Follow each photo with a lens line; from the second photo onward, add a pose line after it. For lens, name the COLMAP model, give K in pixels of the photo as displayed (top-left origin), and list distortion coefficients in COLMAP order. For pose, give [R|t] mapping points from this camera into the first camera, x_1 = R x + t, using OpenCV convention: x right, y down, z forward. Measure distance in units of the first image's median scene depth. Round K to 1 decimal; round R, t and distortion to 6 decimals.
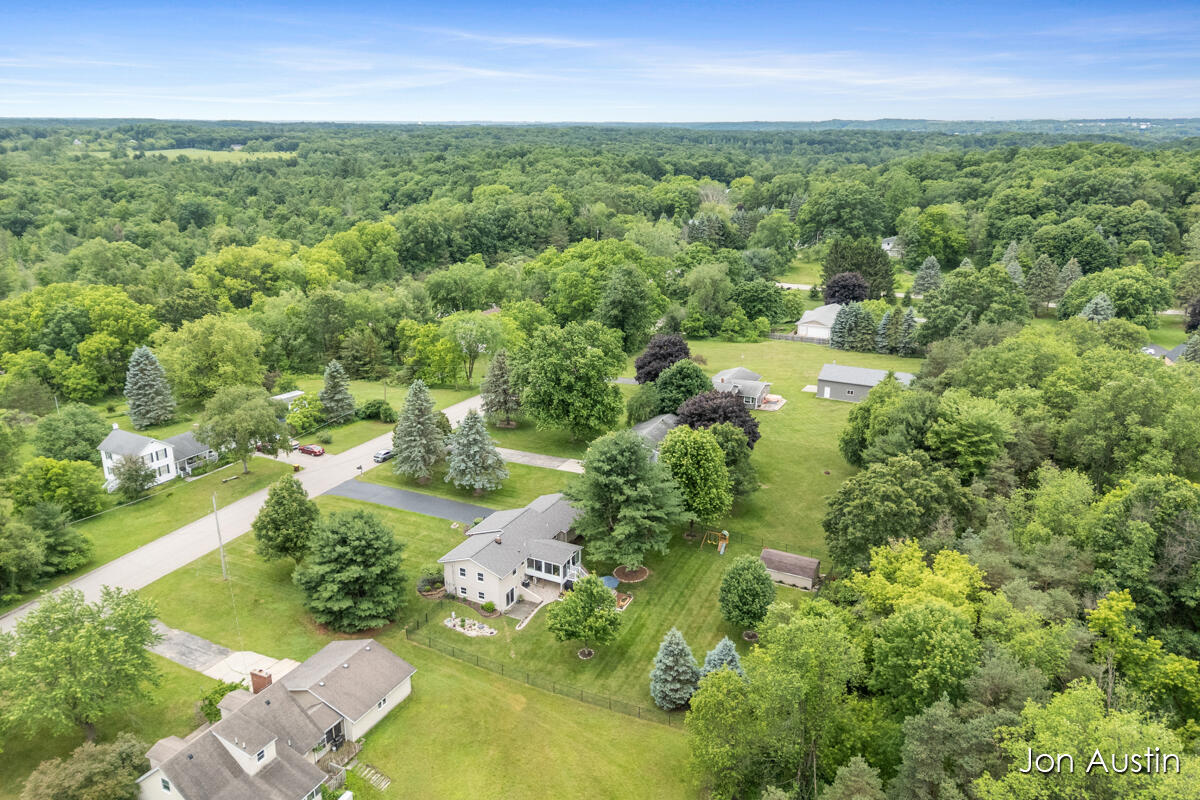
lens RADIAL K [[880.8, 0, 598.0], [0, 880.8, 396.4], [0, 0, 1]] dist [0.087556, -0.089814]
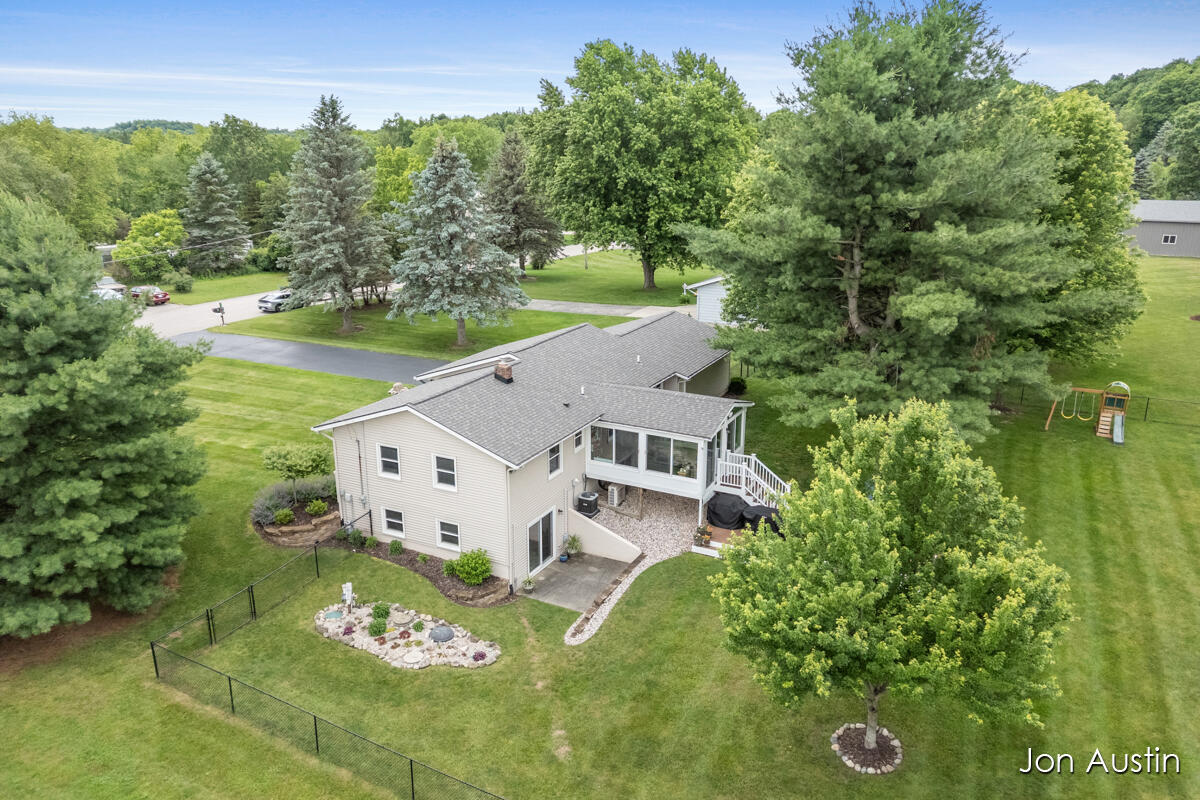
lens RADIAL K [[880.8, 0, 598.0], [0, 880.8, 396.4], [0, 0, 1]] dist [0.087556, -0.089814]
pose [[0.999957, 0.001829, -0.009064, -0.075769], [-0.001981, 0.999855, -0.016886, 0.179490], [0.009032, 0.016903, 0.999816, 0.681201]]
